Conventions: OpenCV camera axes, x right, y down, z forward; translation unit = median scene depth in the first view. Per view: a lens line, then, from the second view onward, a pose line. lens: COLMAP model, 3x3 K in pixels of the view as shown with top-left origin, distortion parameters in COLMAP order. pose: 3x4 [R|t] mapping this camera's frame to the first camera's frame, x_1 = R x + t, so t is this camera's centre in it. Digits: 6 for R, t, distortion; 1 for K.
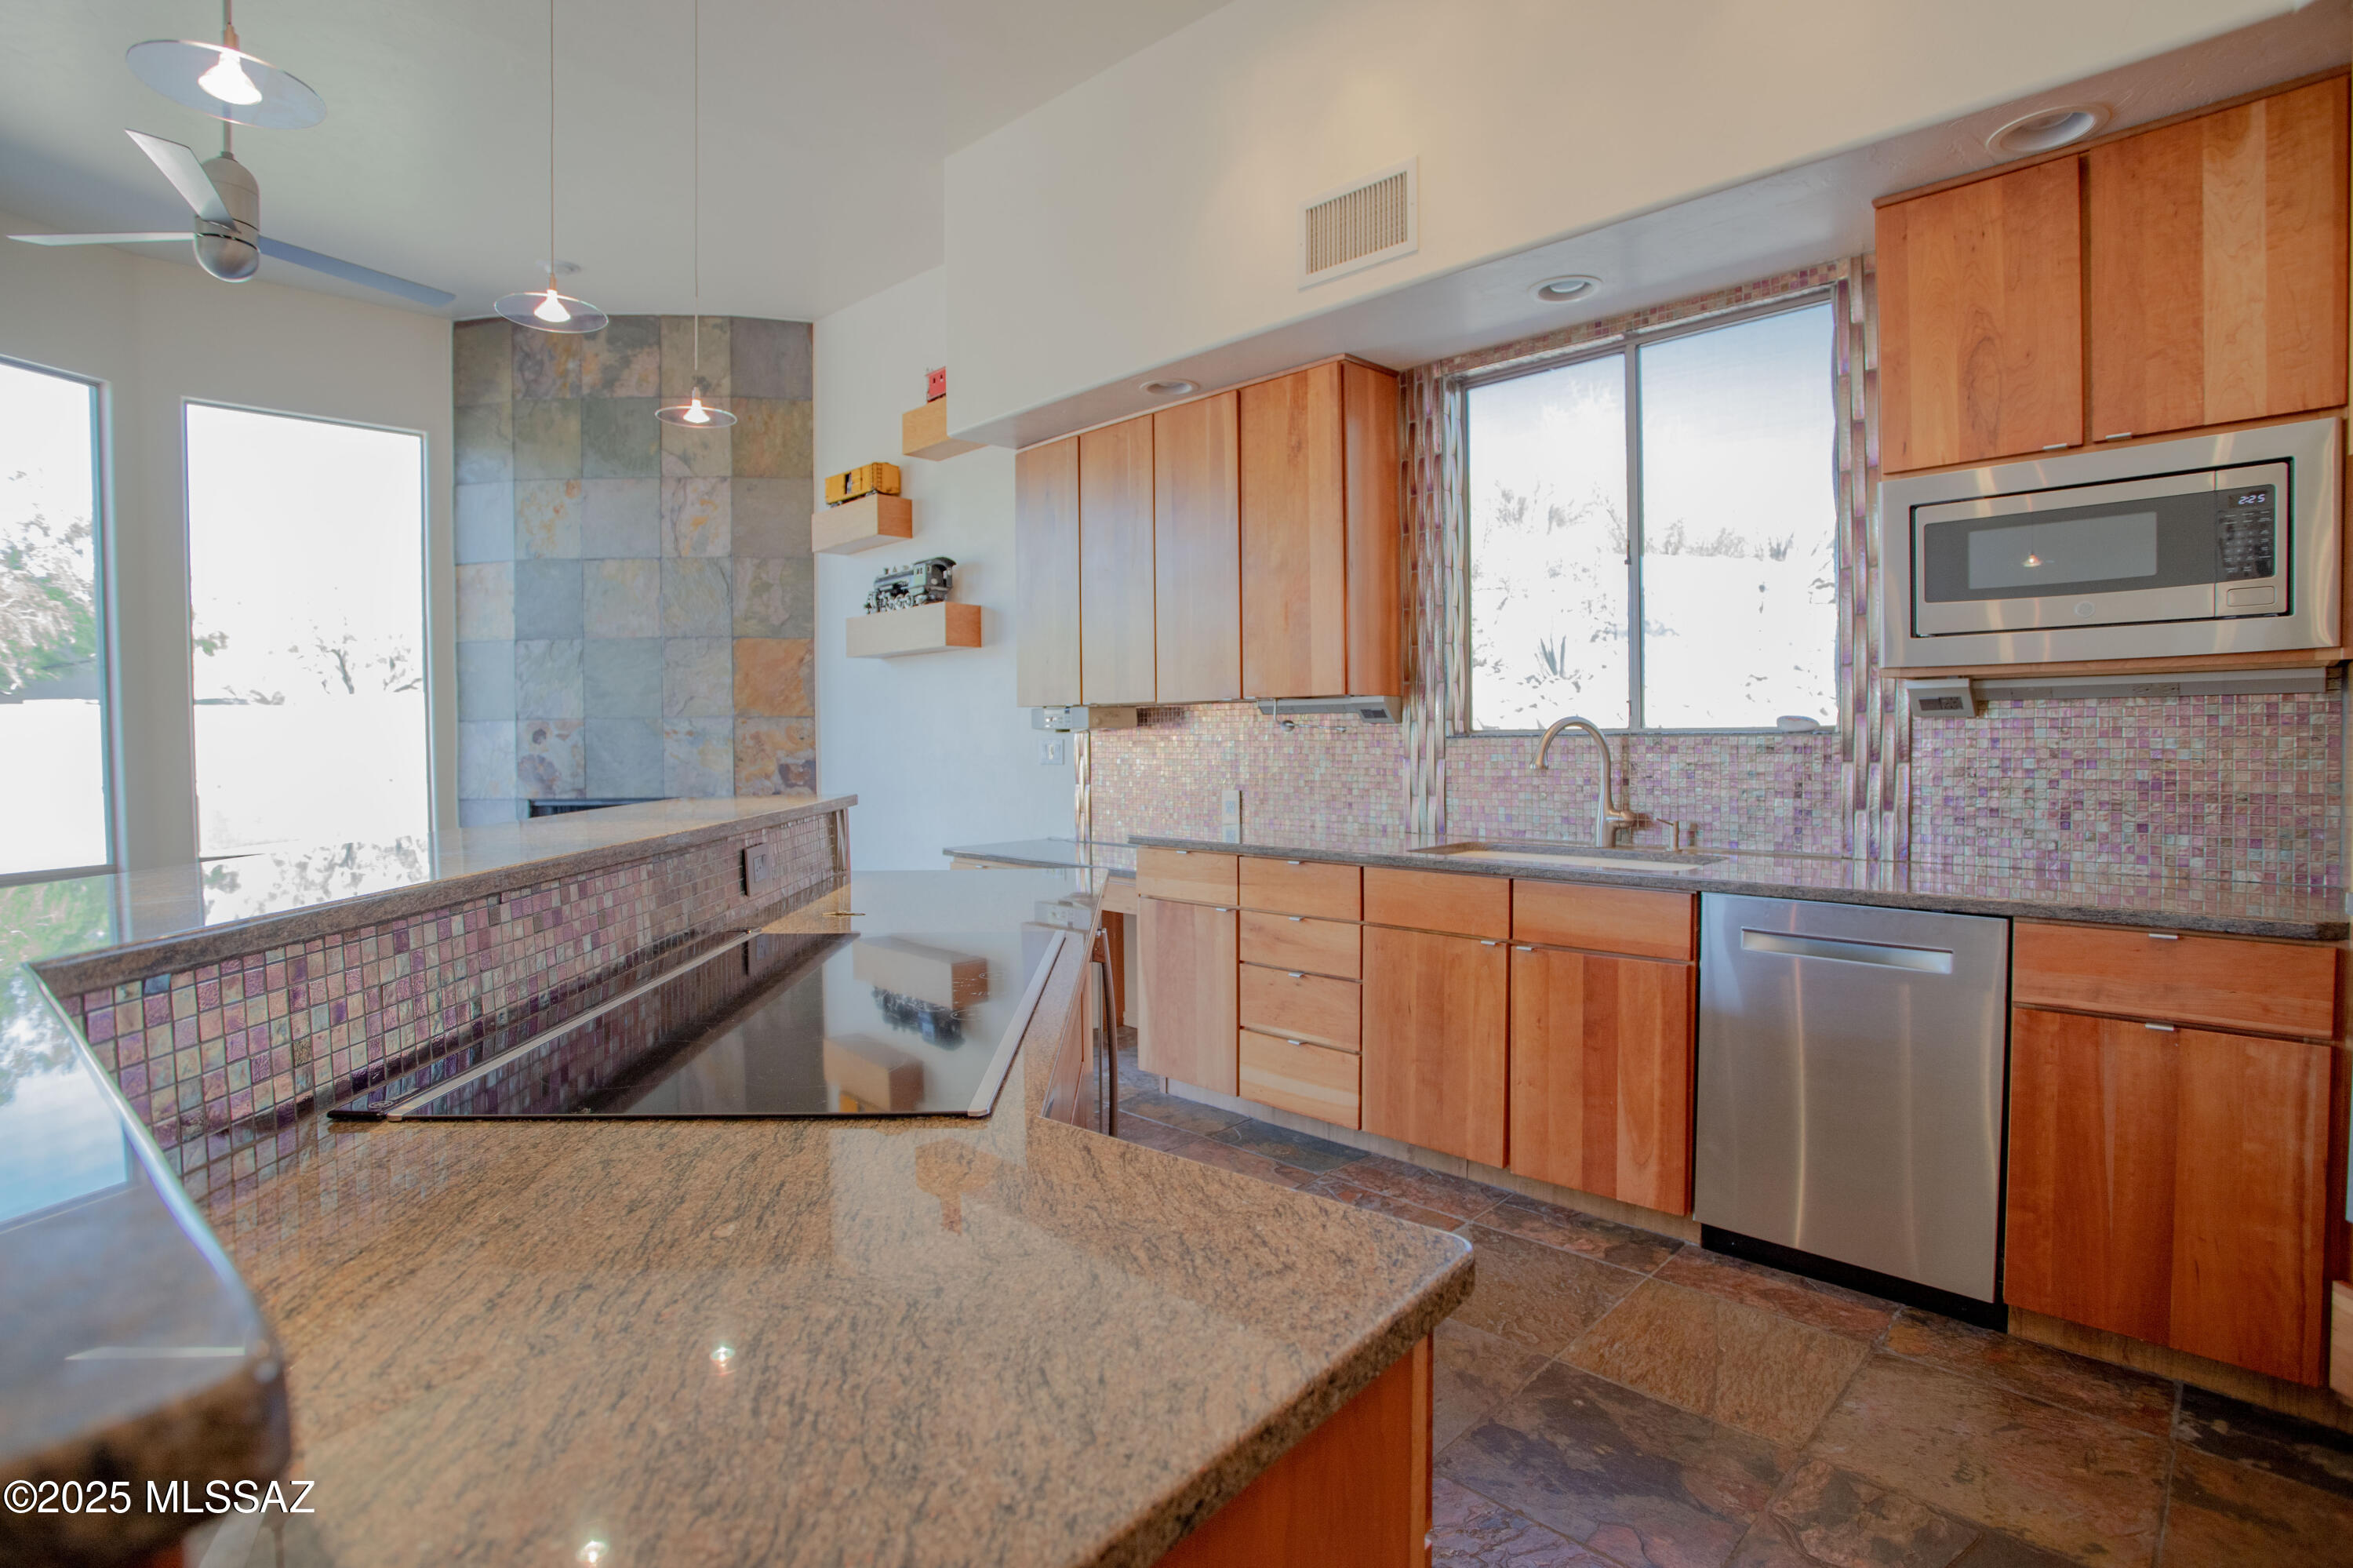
lens RADIAL K [[1147.8, 0, 1186.8], [0, 1147.8, 771.0], [0, 0, 1]] dist [-0.070723, 0.029197]
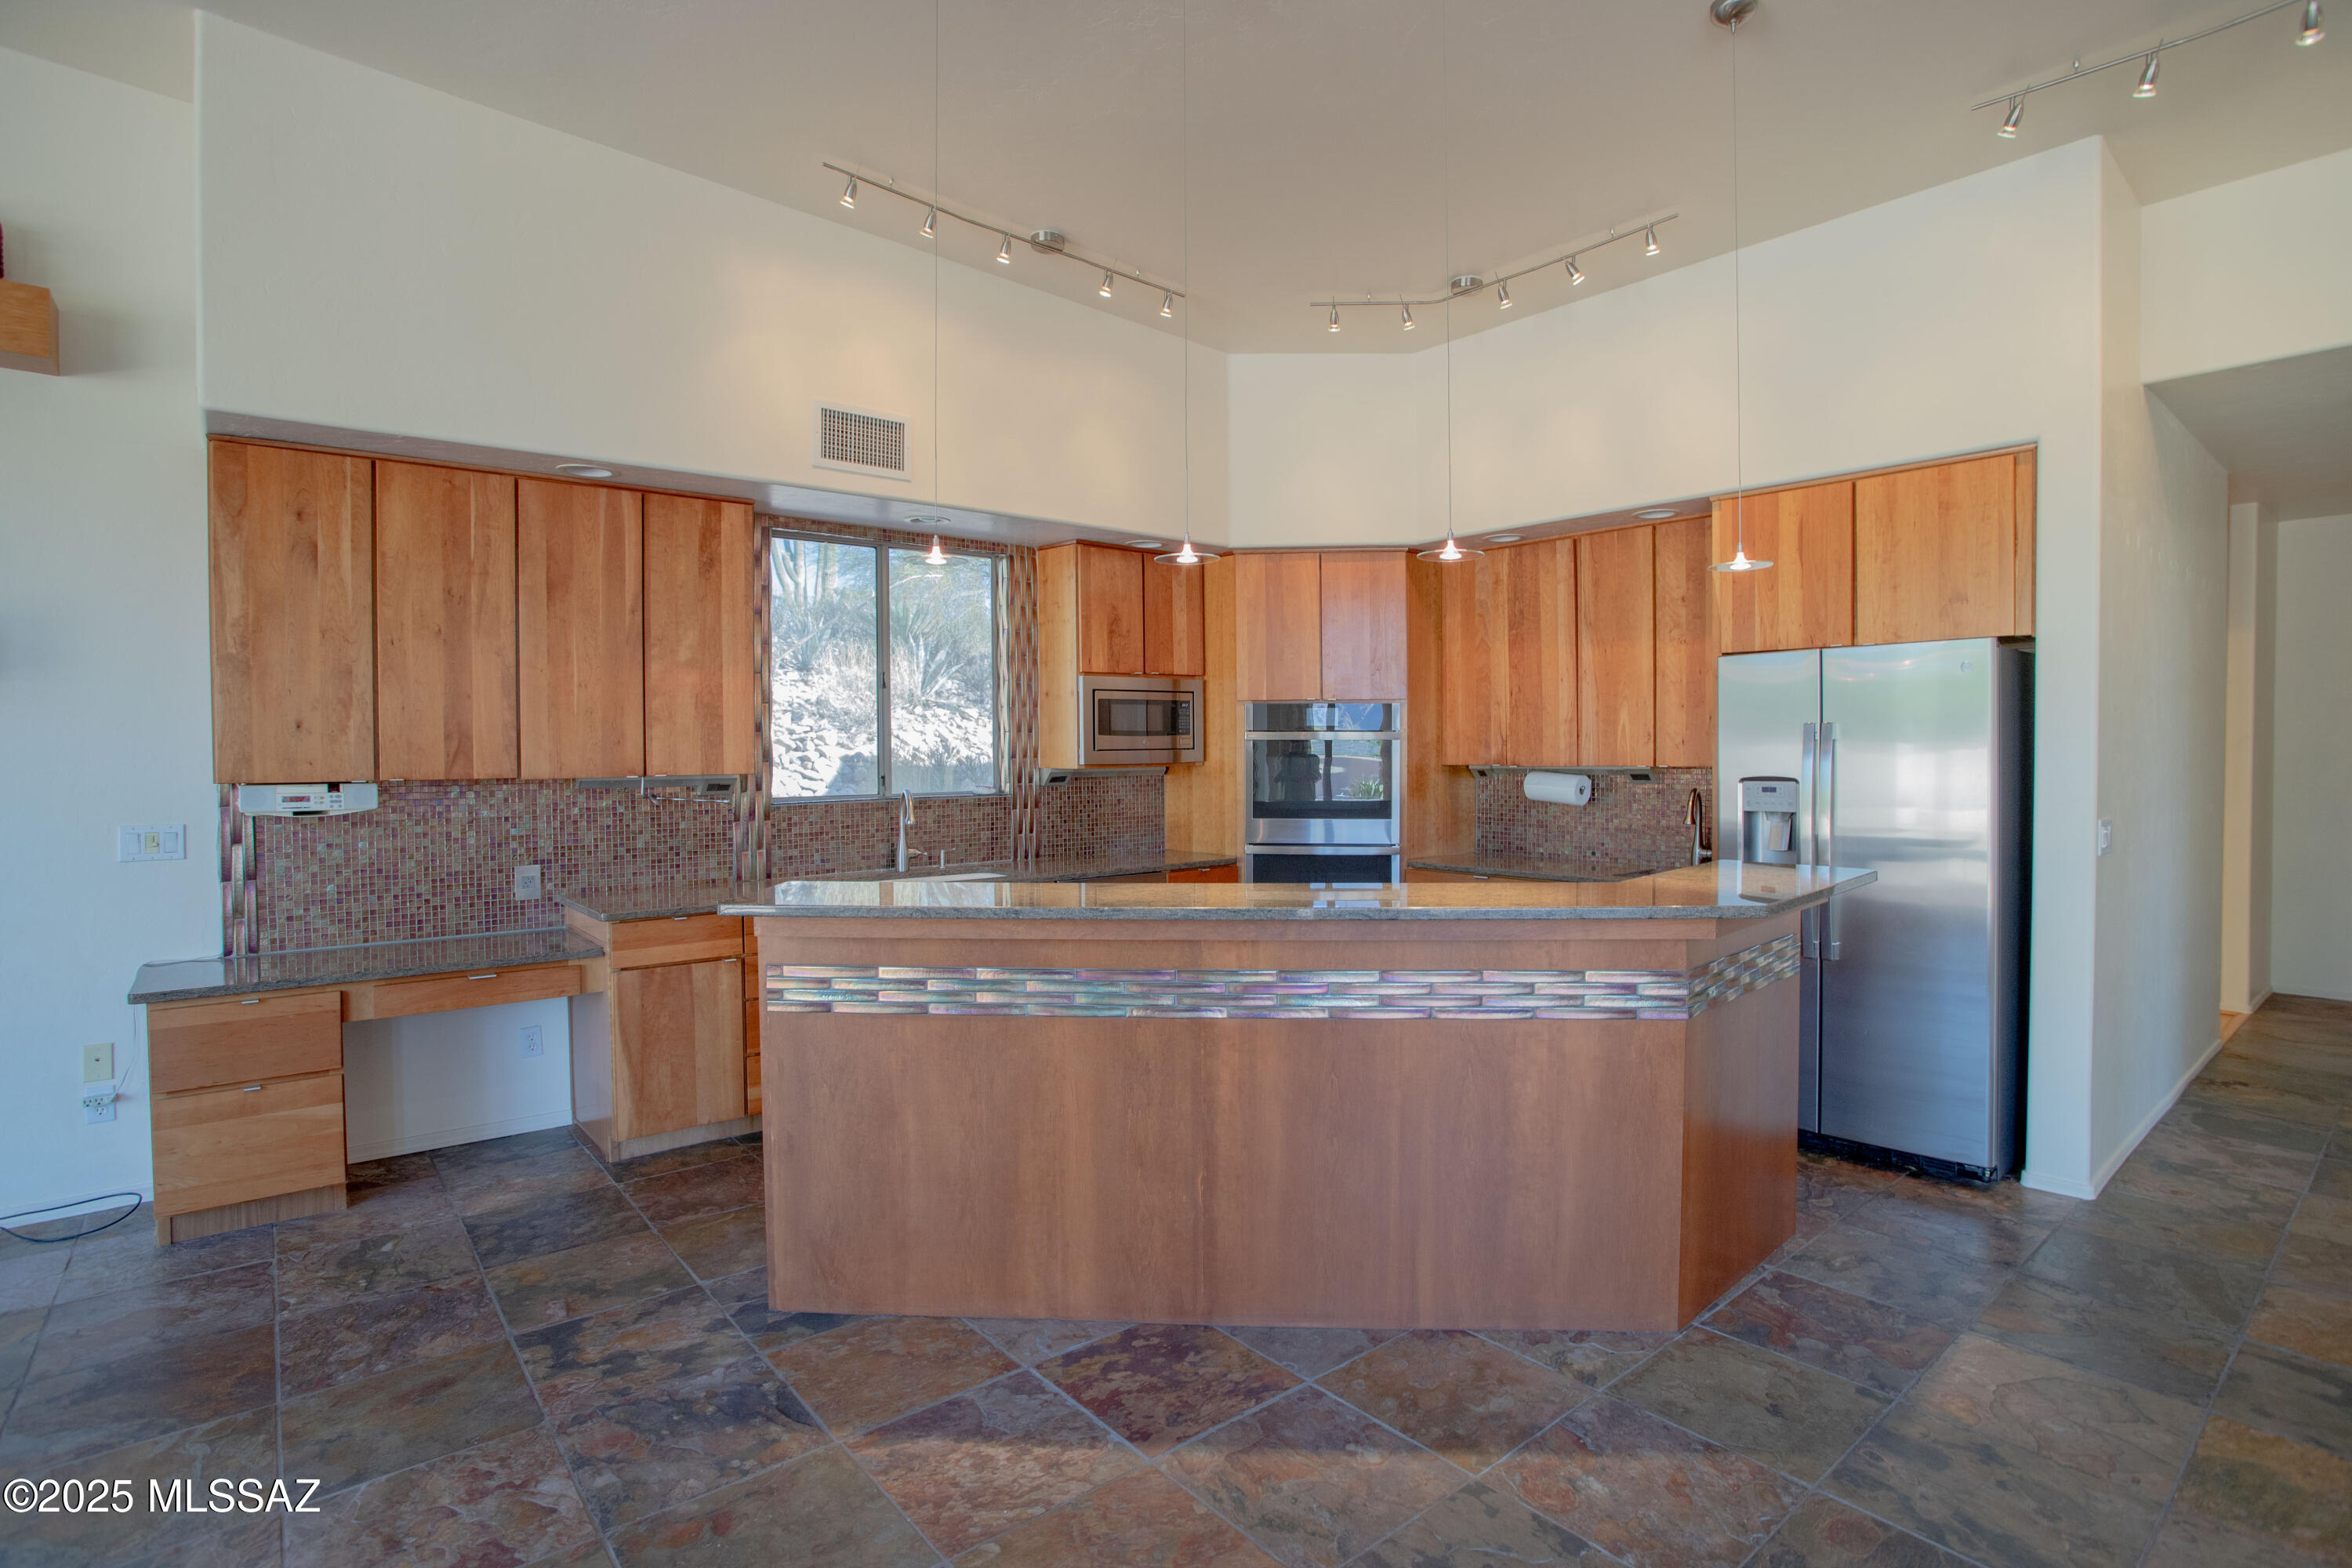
lens RADIAL K [[1147.3, 0, 1186.3], [0, 1147.3, 771.0], [0, 0, 1]] dist [-0.070723, 0.029197]
pose [[0.107258, -0.010775, 0.994173, -0.585897], [0.036235, 0.999319, 0.006922, -0.034398], [-0.993571, 0.035281, 0.107576, 0.226940]]
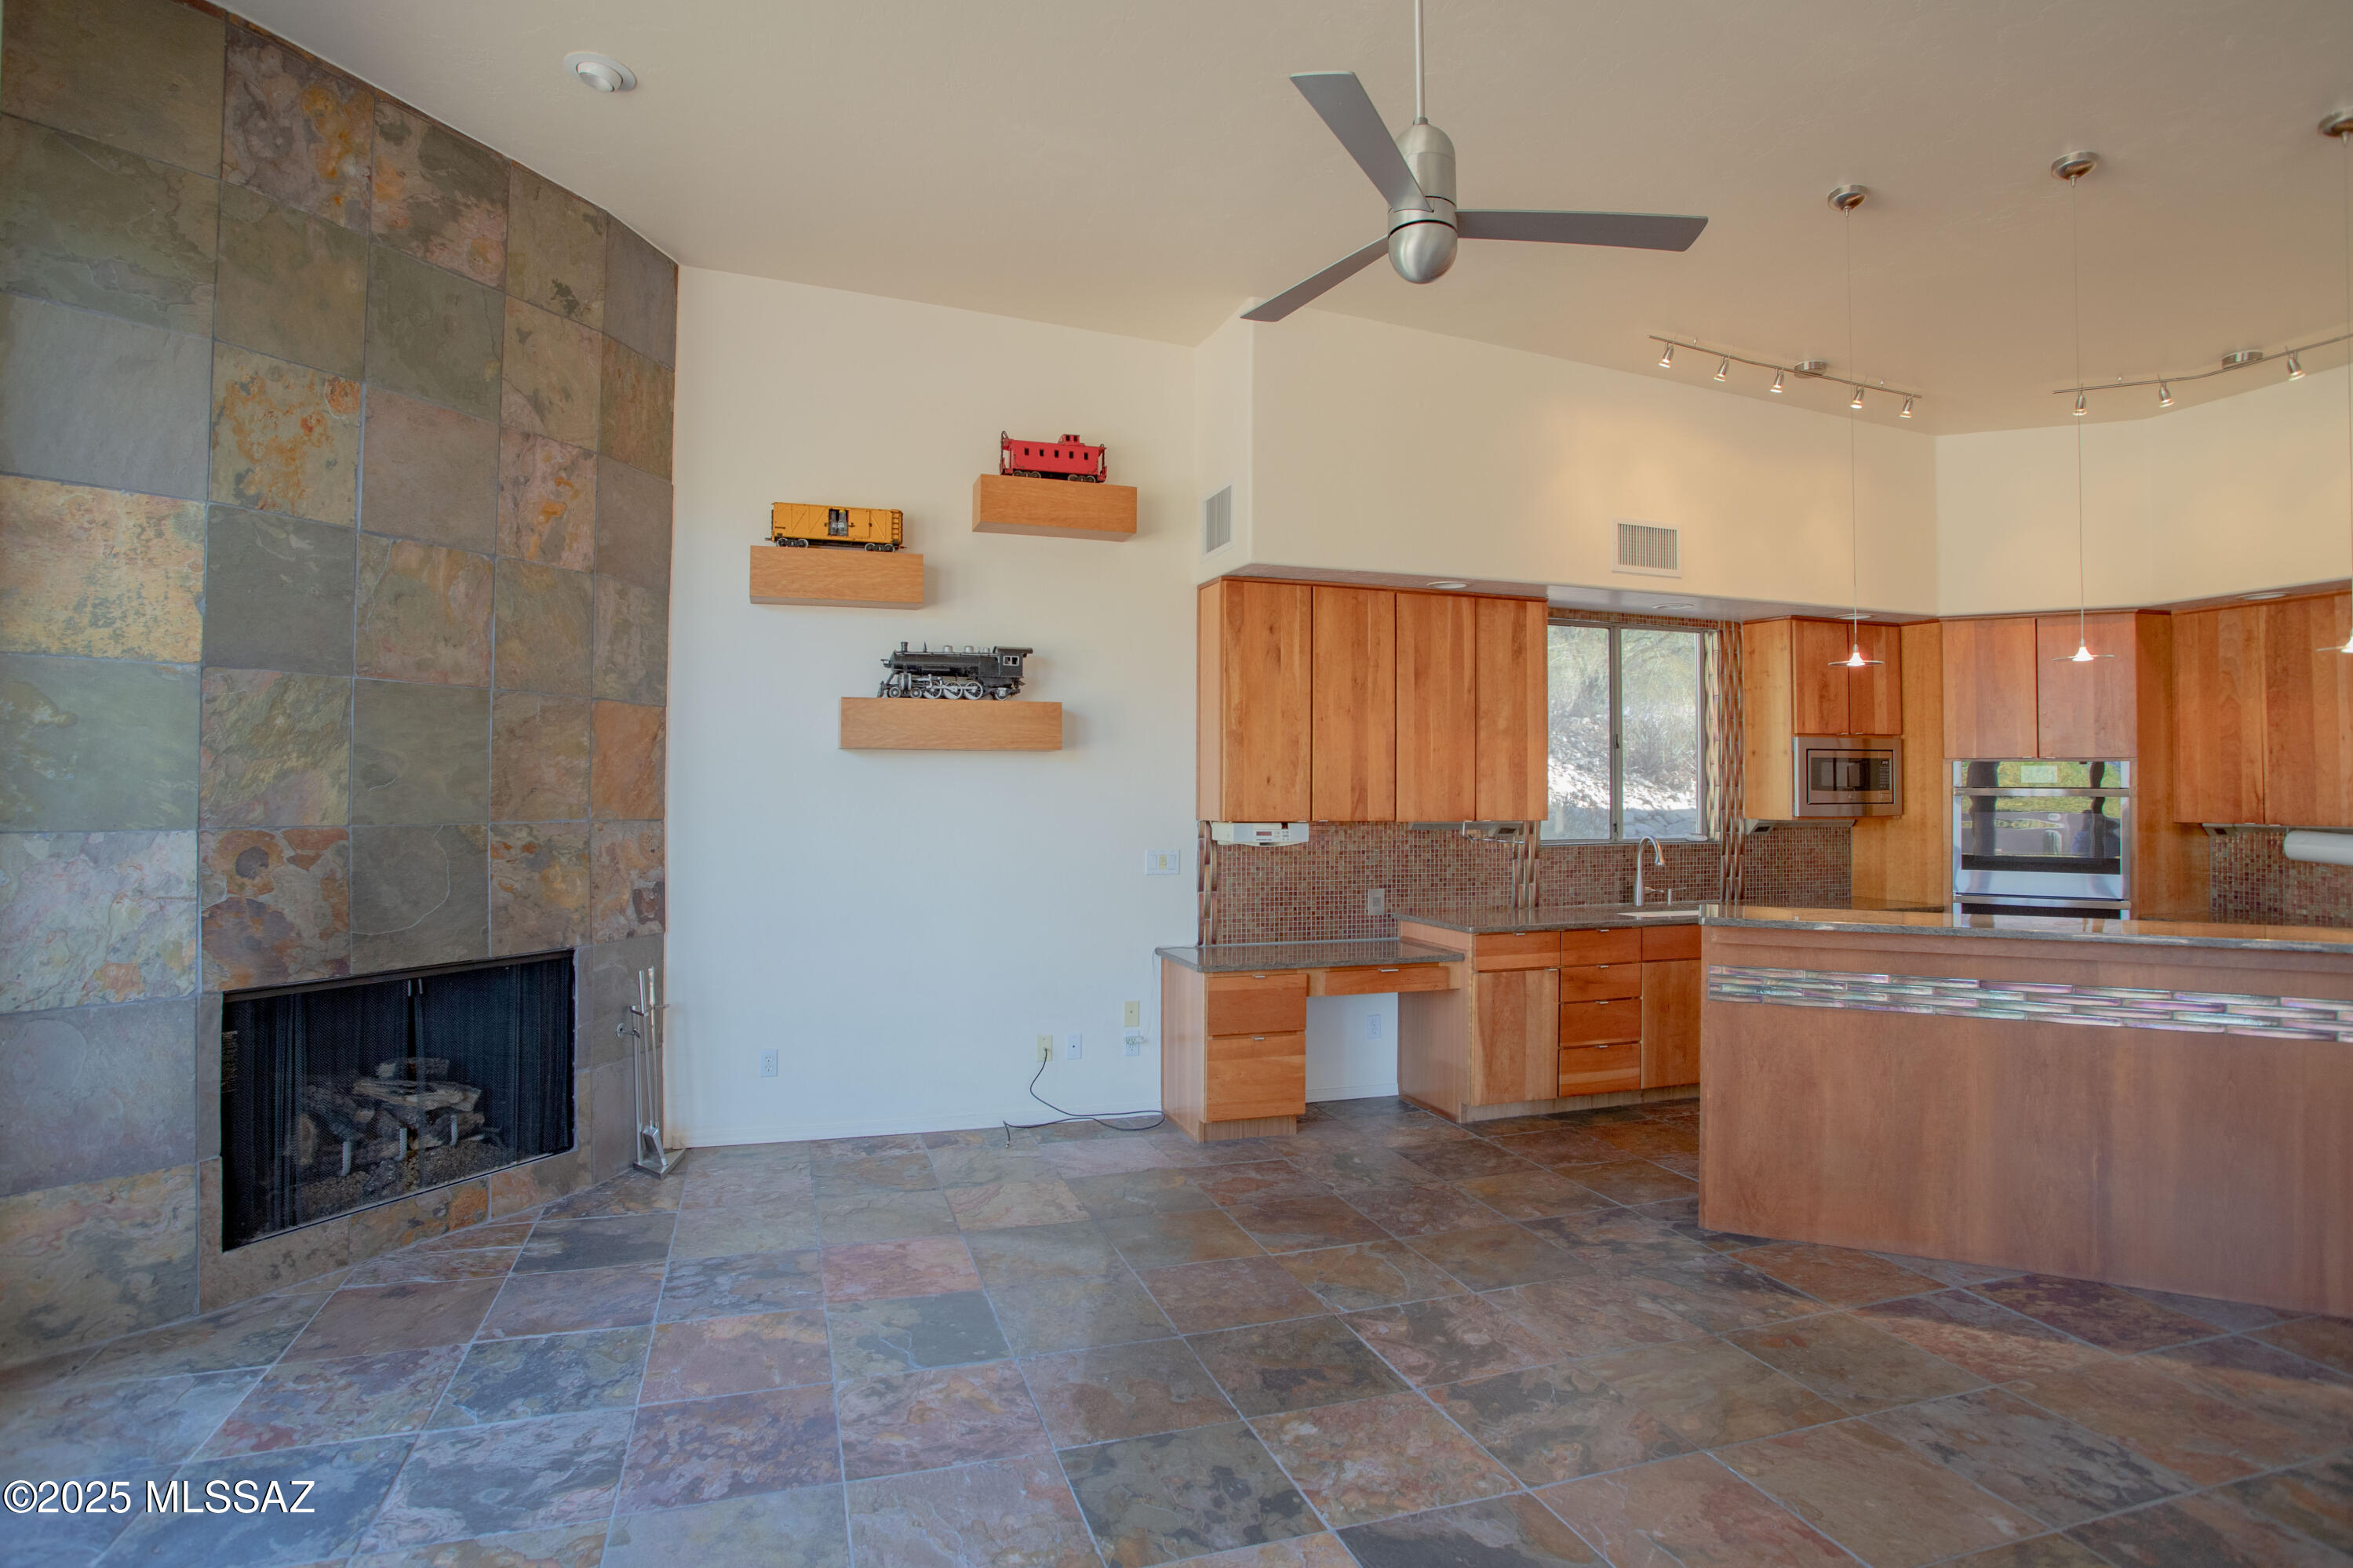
lens RADIAL K [[1186.8, 0, 1168.6], [0, 1186.8, 771.8], [0, 0, 1]] dist [-0.072075, 0.034487]
pose [[0.467116, 0.028959, 0.883722, -0.839284], [0.018276, 0.998934, -0.042395, -0.041551], [-0.884007, 0.035954, 0.466089, 0.402469]]
